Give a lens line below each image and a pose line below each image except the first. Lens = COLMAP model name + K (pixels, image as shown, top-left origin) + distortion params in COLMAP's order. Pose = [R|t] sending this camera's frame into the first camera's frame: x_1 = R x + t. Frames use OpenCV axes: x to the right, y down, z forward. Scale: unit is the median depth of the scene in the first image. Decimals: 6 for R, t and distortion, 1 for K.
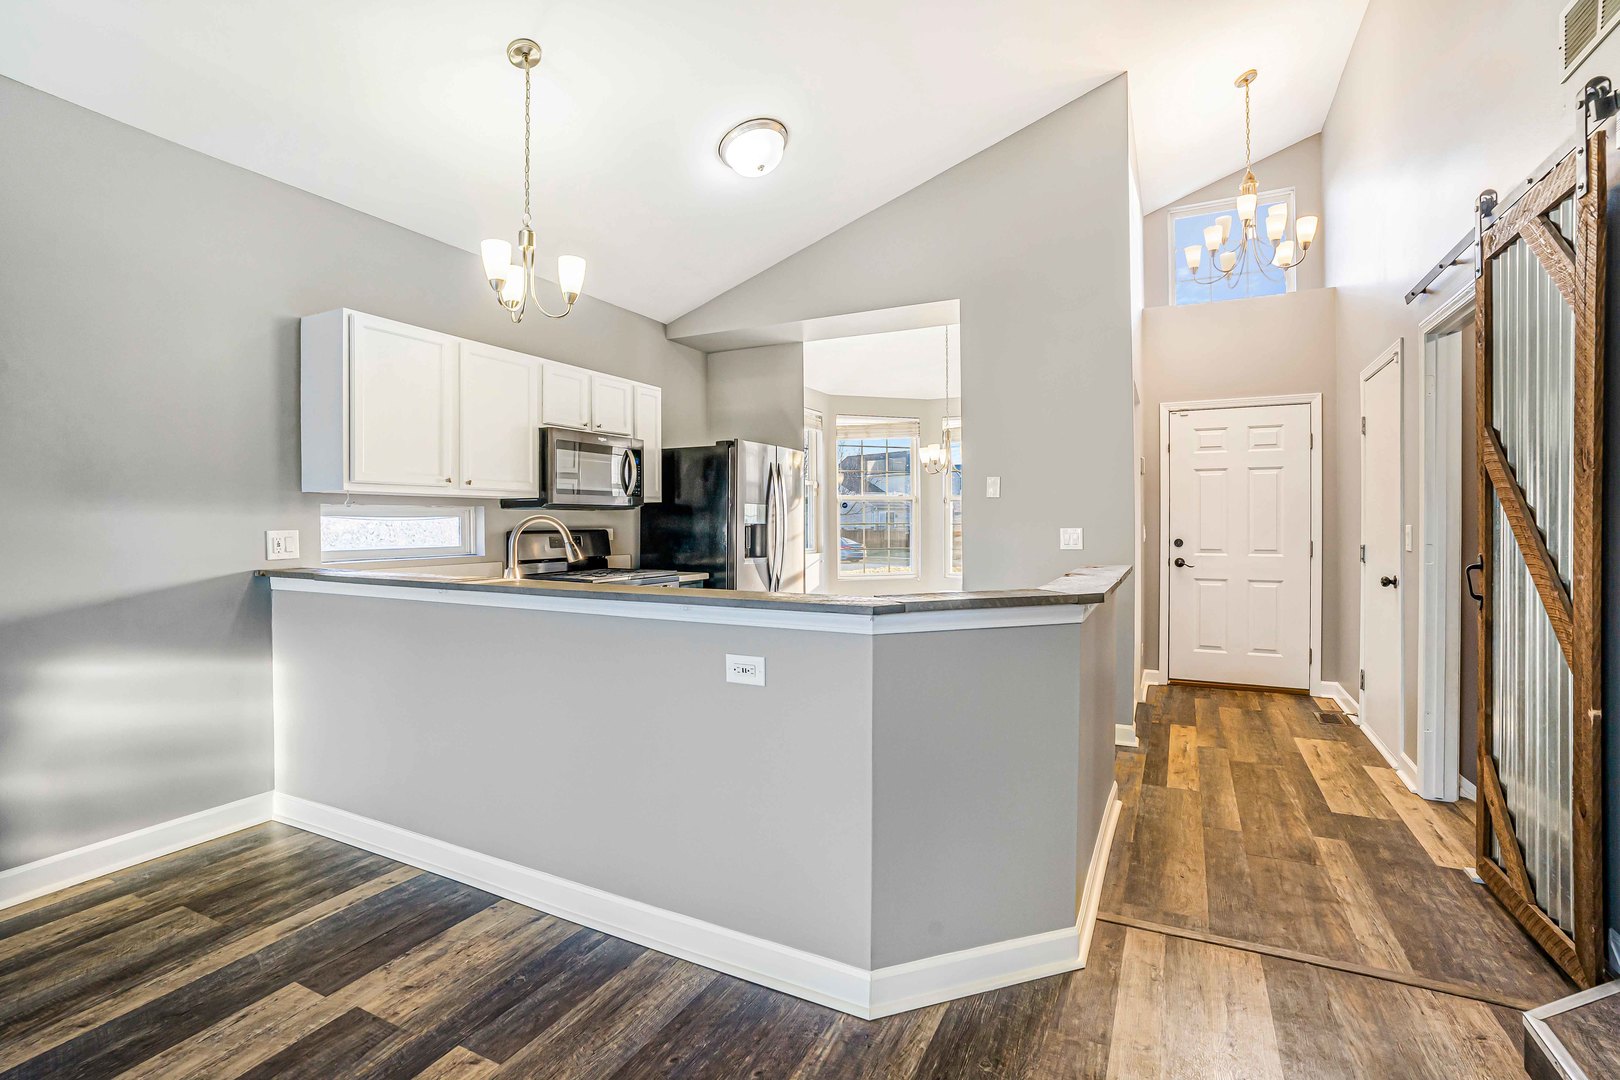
lens RADIAL K [[741.3, 0, 810.0], [0, 741.3, 527.3], [0, 0, 1]] dist [-0.036201, 0.002314]
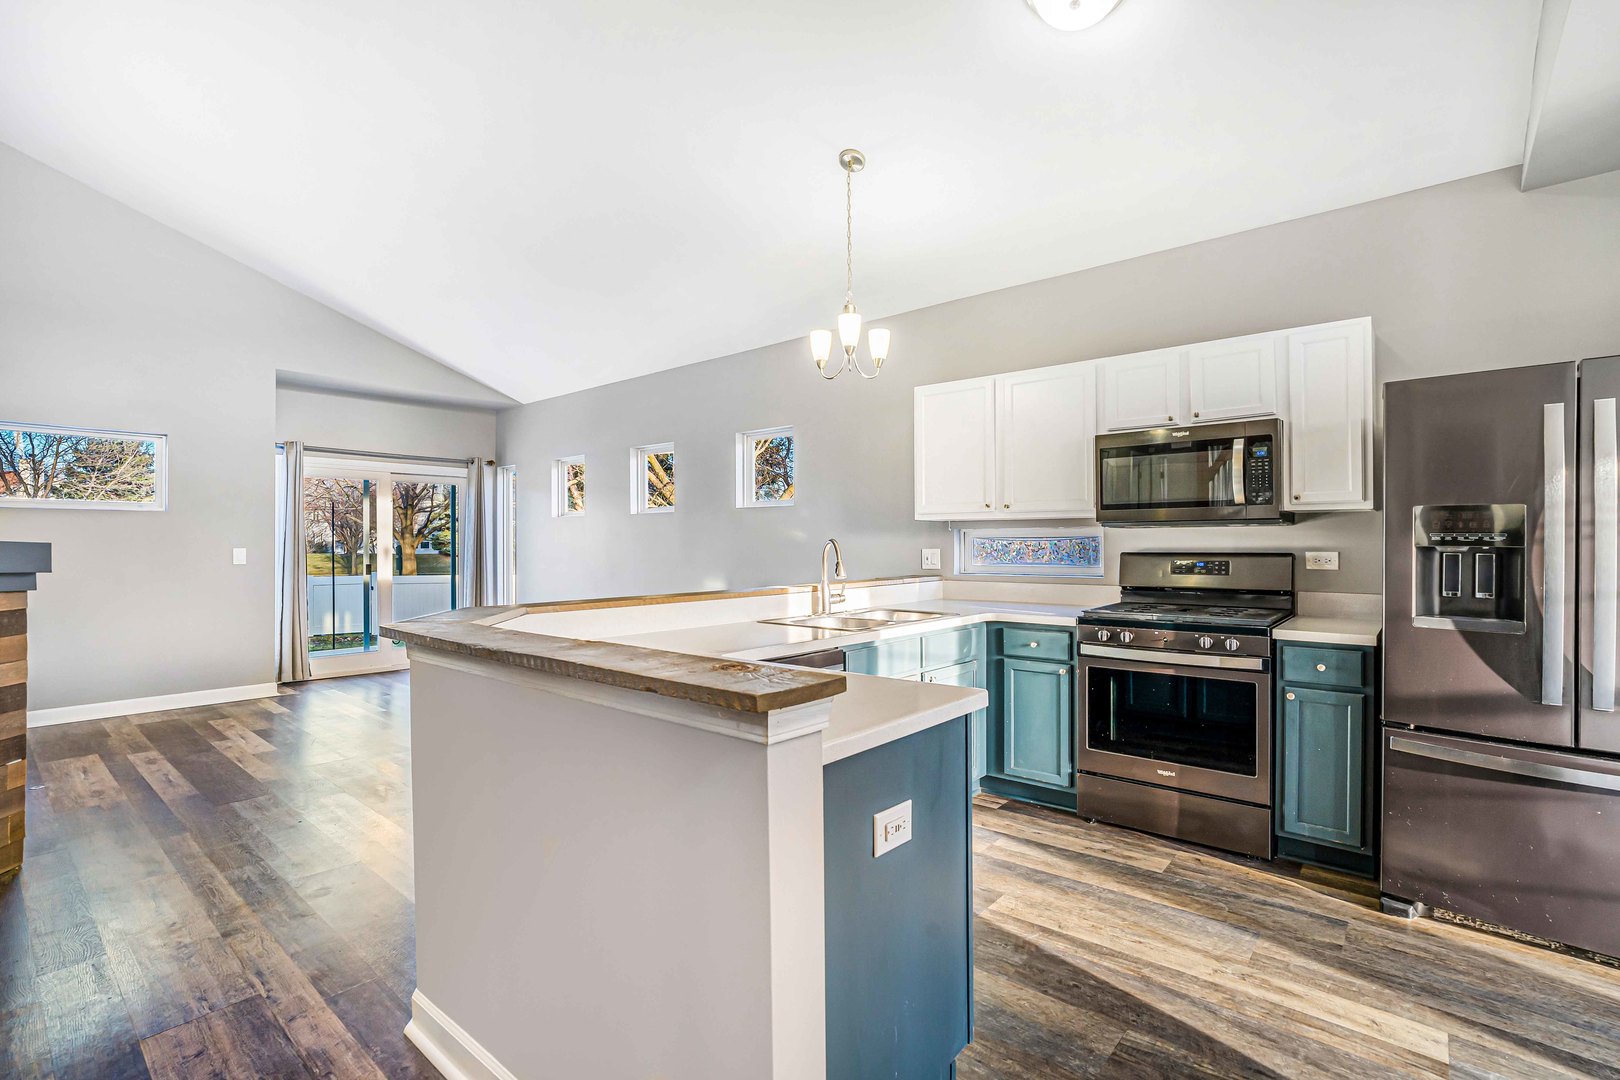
lens RADIAL K [[741.3, 0, 812.9], [0, 741.3, 546.4], [0, 0, 1]] dist [-0.036201, 0.002314]
pose [[-0.241860, -0.005931, -0.970293, 0.669071], [-0.013576, 0.999904, -0.002728, 0.005196], [0.970216, 0.012513, -0.241917, 1.014400]]
